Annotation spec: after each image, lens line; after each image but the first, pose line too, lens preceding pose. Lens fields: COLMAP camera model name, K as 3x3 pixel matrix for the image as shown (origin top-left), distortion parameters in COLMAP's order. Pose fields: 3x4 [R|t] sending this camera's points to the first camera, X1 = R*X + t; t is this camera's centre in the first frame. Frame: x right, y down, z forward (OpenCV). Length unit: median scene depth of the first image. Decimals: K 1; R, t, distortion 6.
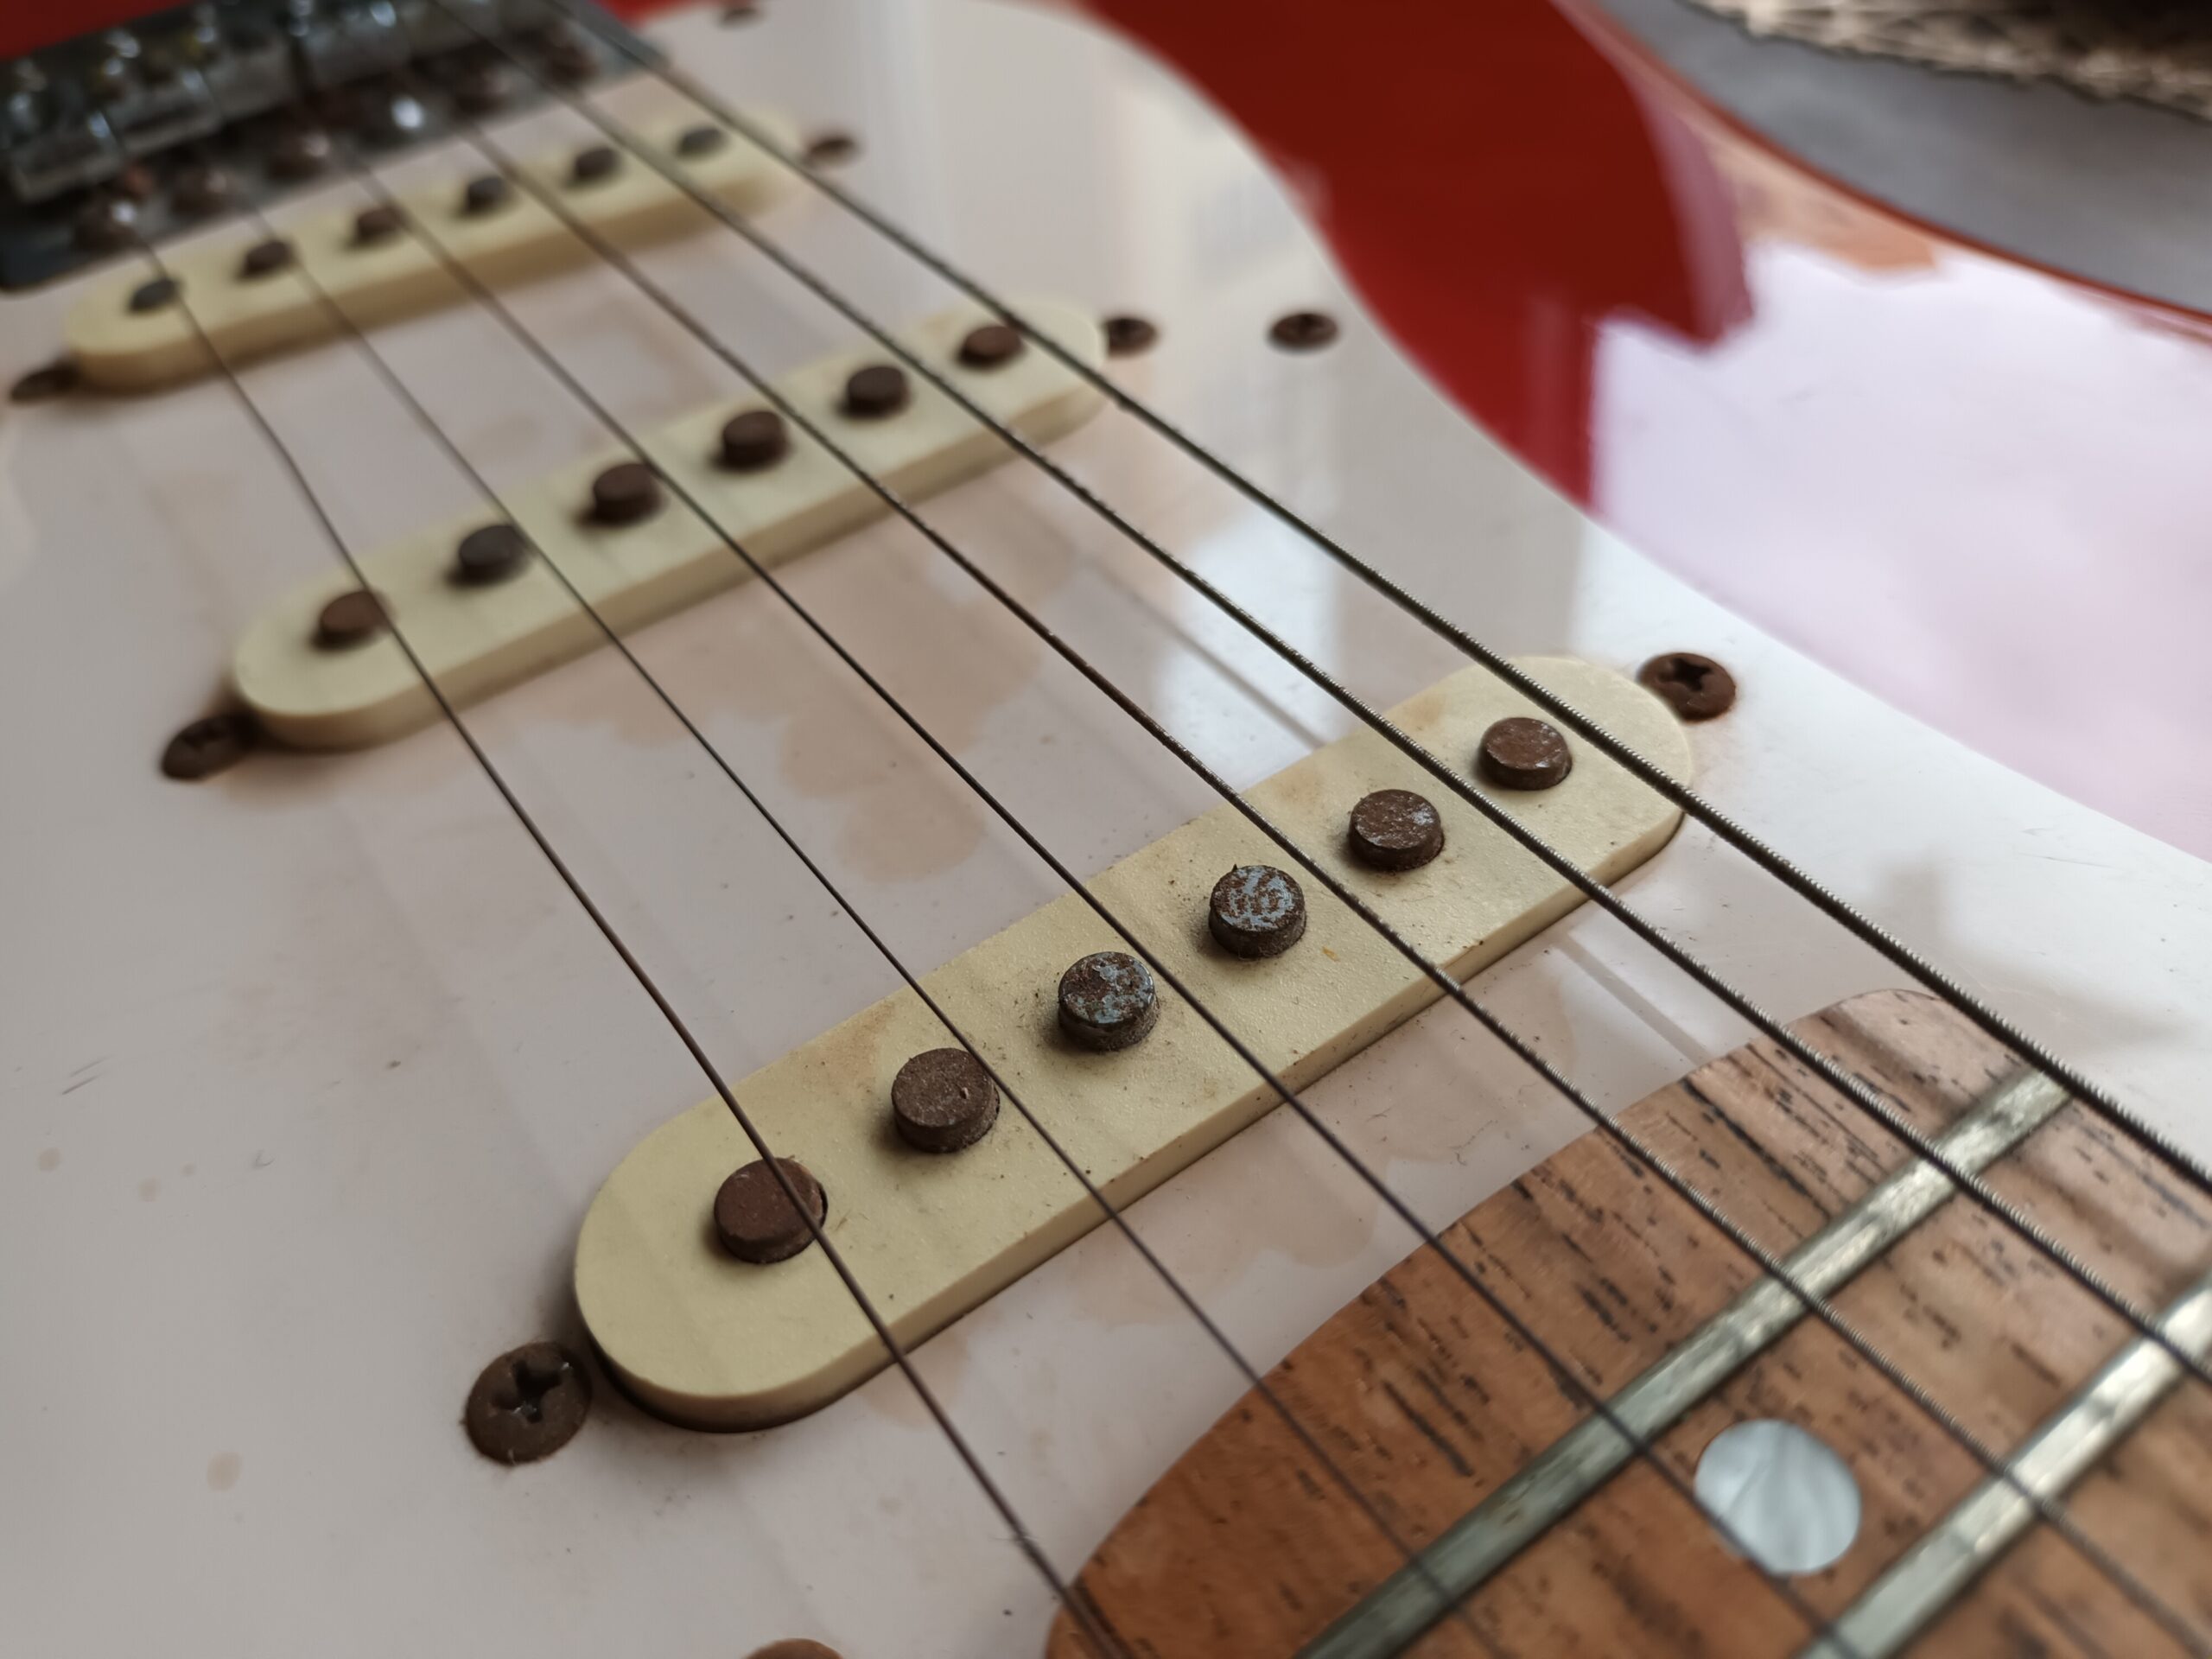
lens RADIAL K [[1809.7, 0, 1106.0], [0, 1809.7, 829.5], [0, 0, 1]] dist [-0.033697, -0.013987]
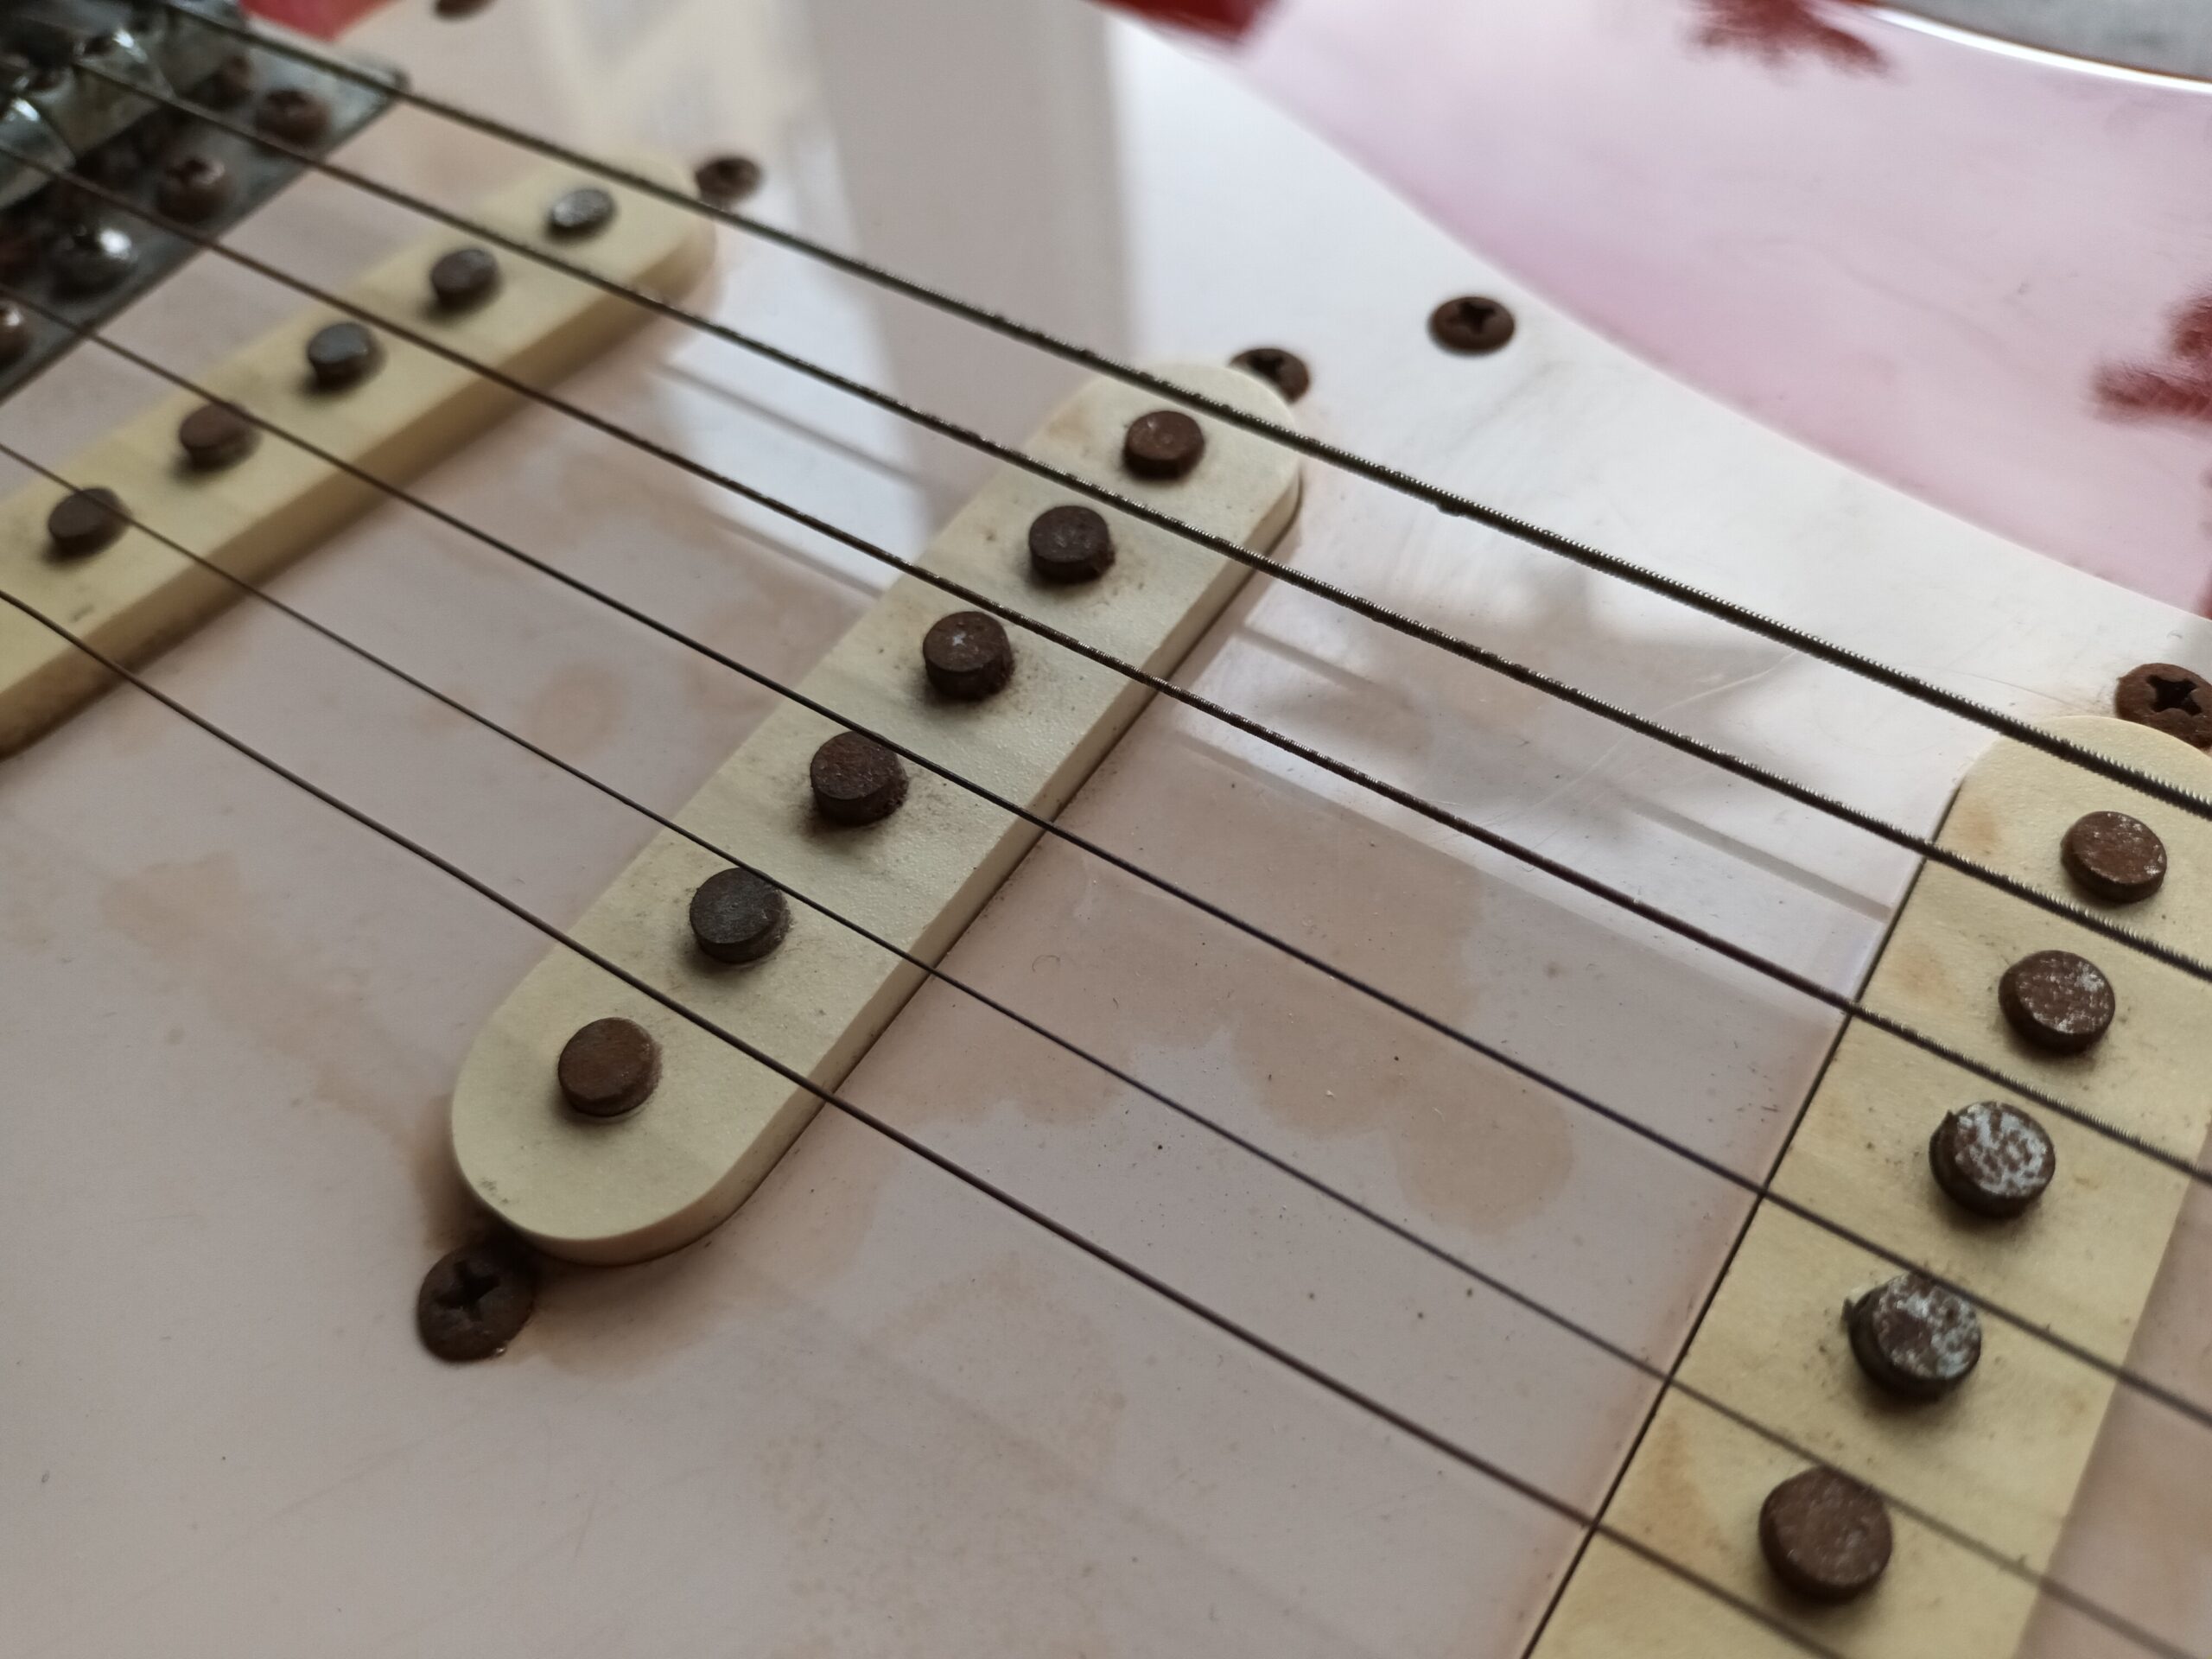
lens RADIAL K [[1619.8, 0, 1188.4], [0, 1619.8, 827.8], [0, 0, 1]] dist [-0.047736, -0.004111]
pose [[0.922583, -0.316986, 0.219909, -0.219450], [0.270604, 0.937970, 0.216762, -0.209738], [-0.274978, -0.140473, 0.951133, 0.216513]]
